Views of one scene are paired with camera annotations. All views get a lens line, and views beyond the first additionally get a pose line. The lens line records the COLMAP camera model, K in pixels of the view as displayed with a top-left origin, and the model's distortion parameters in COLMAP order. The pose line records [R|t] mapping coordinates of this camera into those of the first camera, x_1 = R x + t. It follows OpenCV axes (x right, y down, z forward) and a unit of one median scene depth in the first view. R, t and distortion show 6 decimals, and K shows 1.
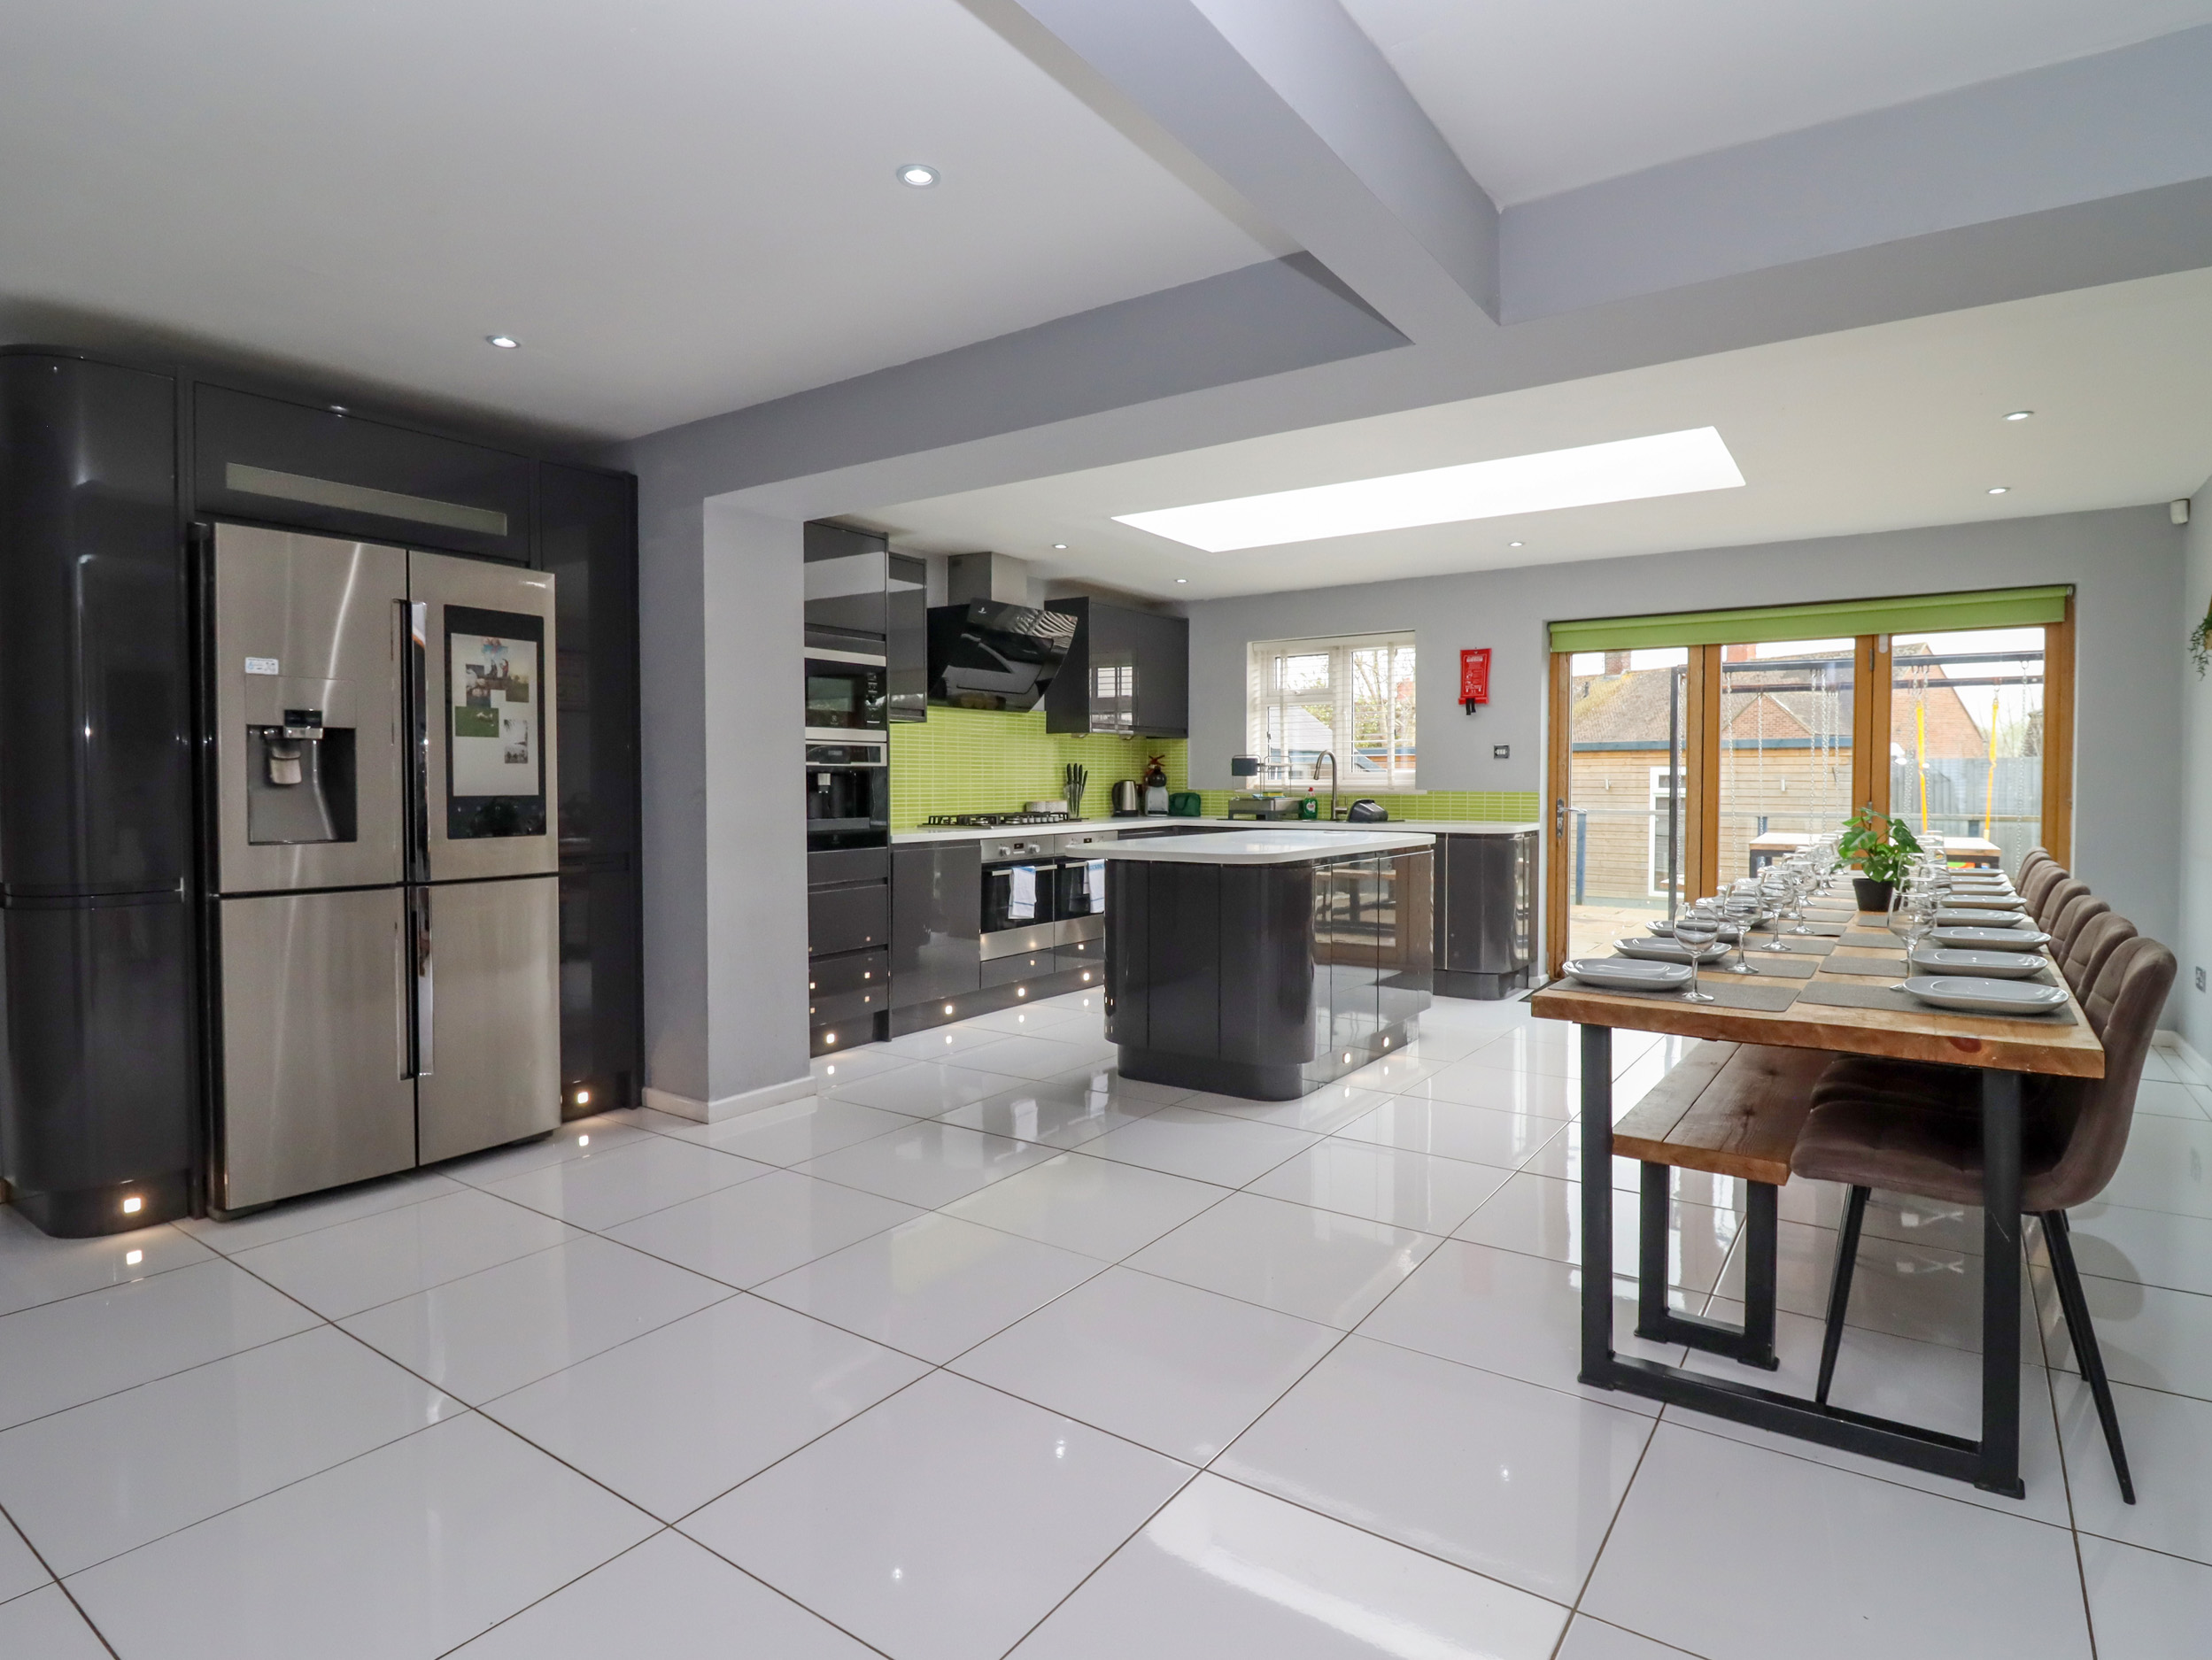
lens RADIAL K [[1171.4, 0, 1142.4], [0, 1171.4, 817.0], [0, 0, 1]] dist [-0.022929, -0.000906]
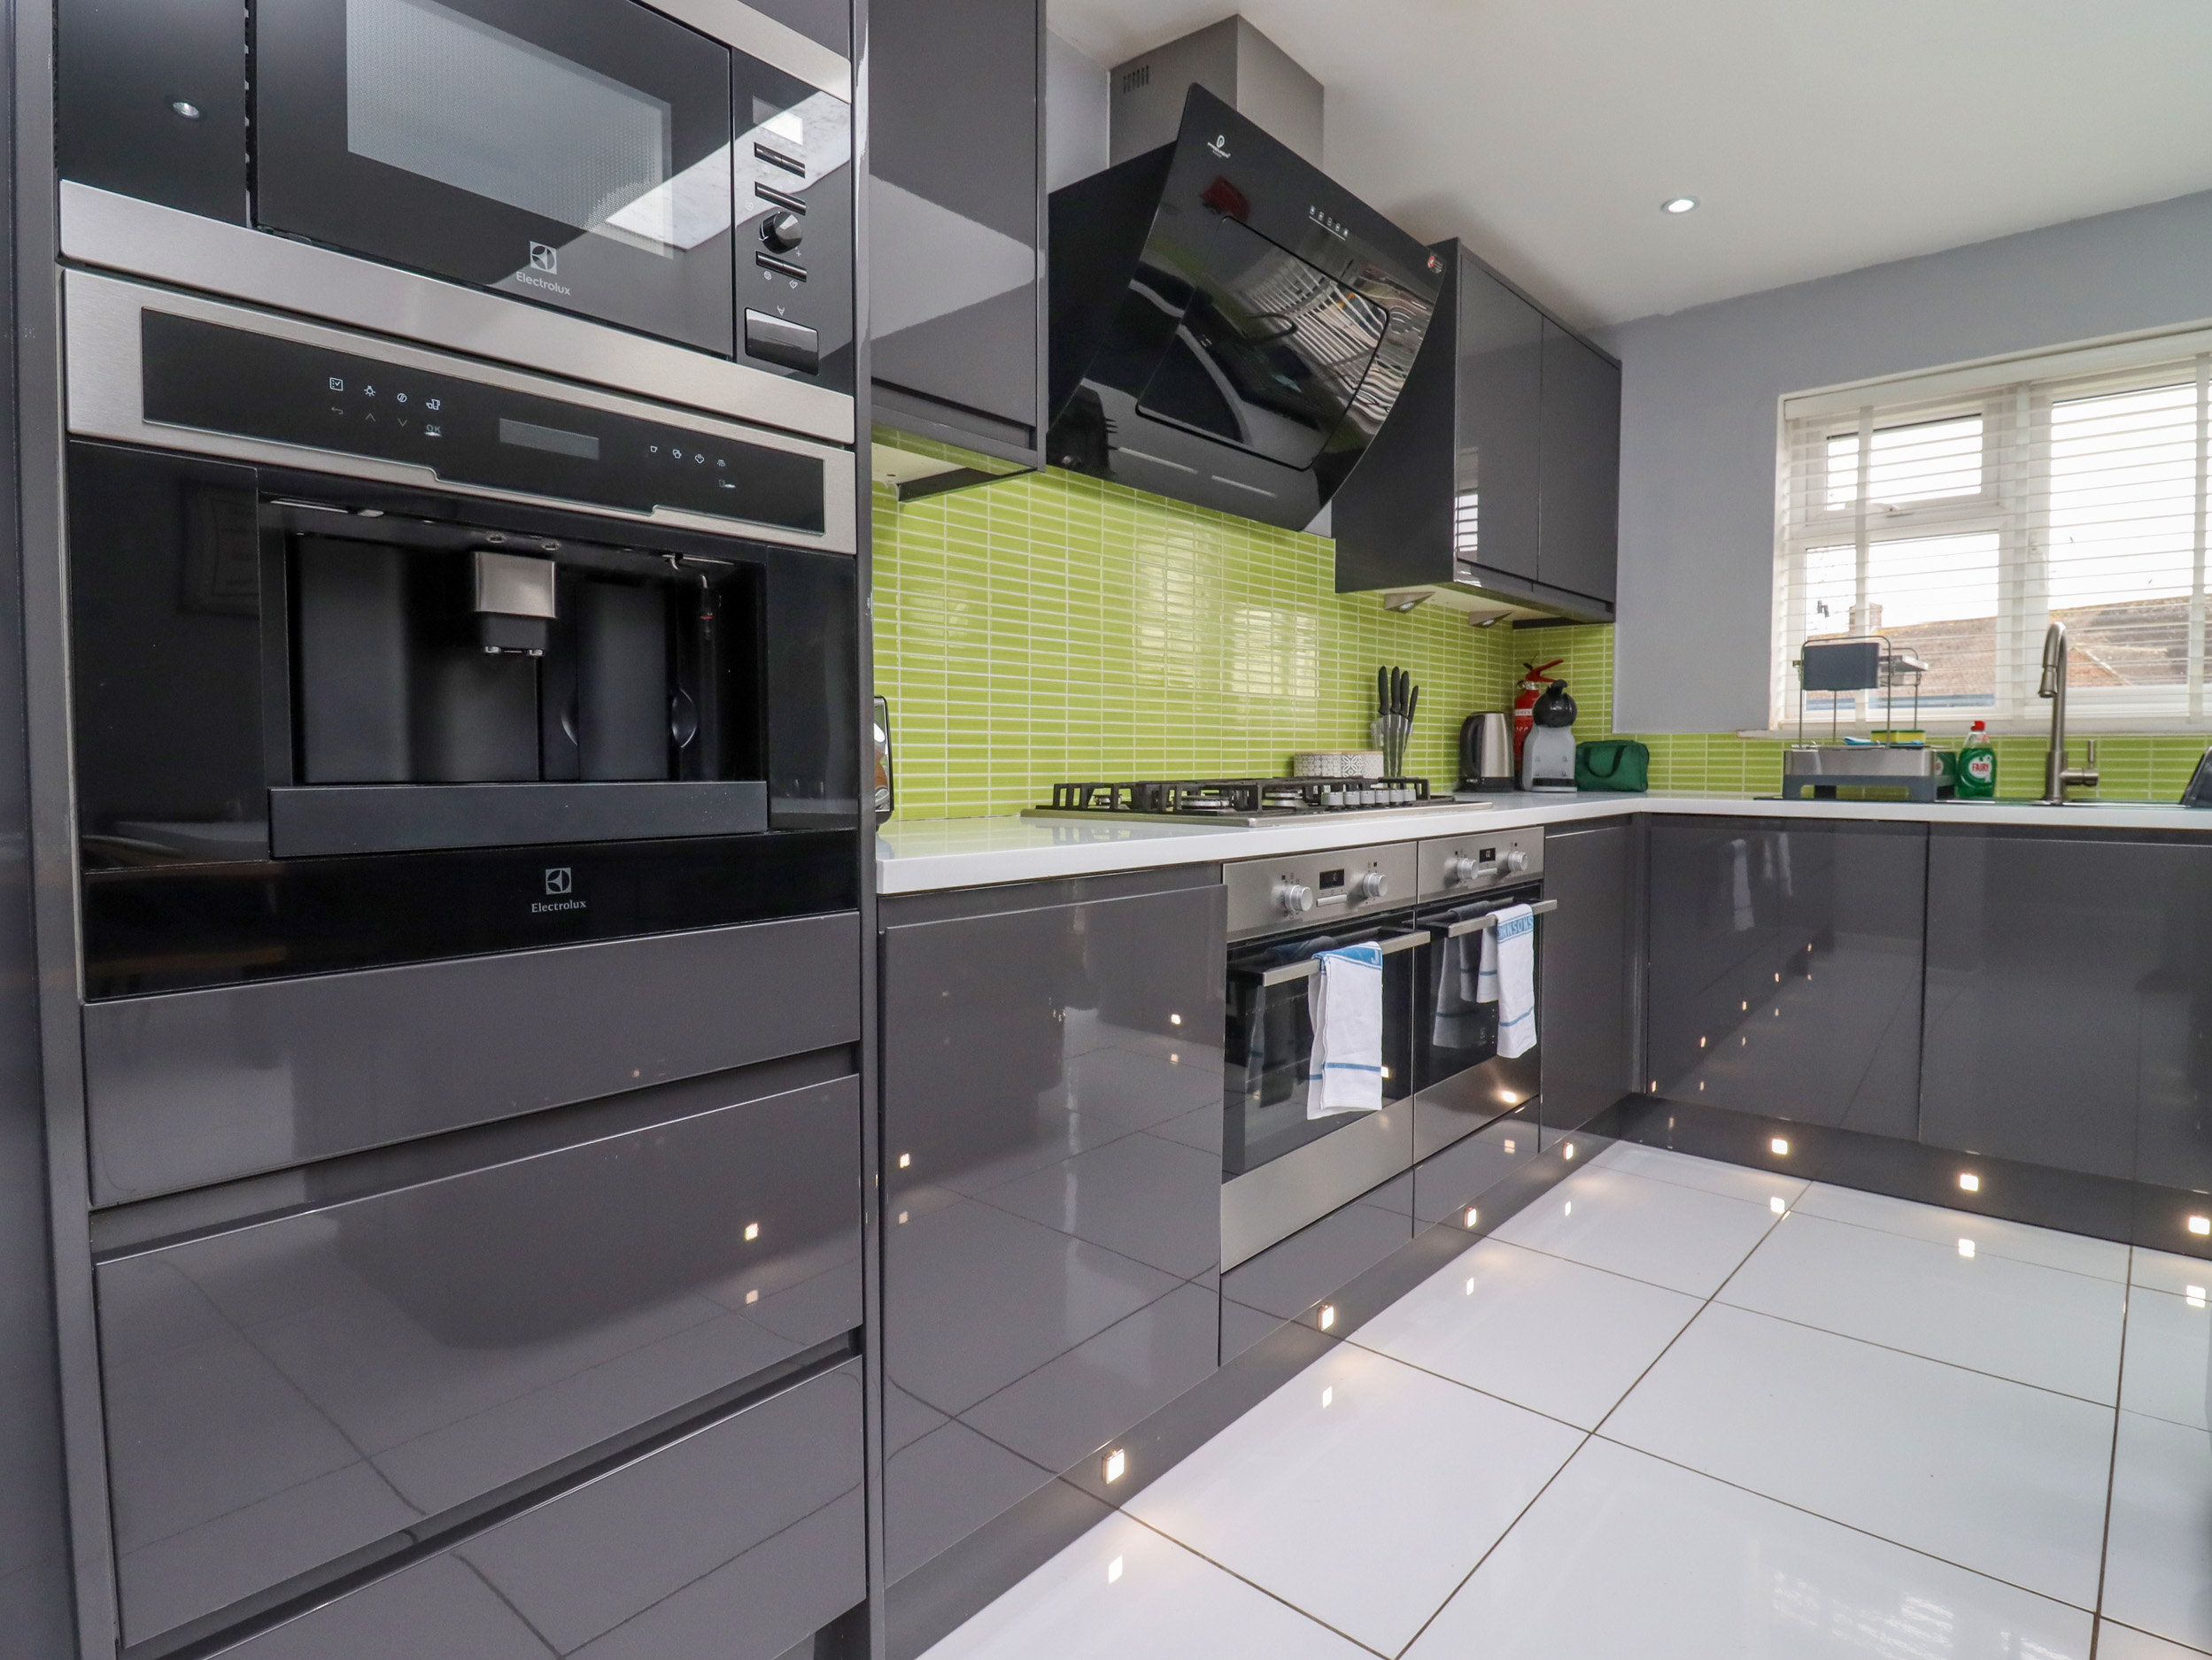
lens RADIAL K [[1171.4, 0, 1142.4], [0, 1171.4, 817.0], [0, 0, 1]] dist [-0.022929, -0.000906]
pose [[0.992750, 0.005782, -0.120055, -0.117023], [-0.003782, 0.999850, 0.016876, 0.002827], [0.120135, -0.016299, 0.992624, 0.673287]]
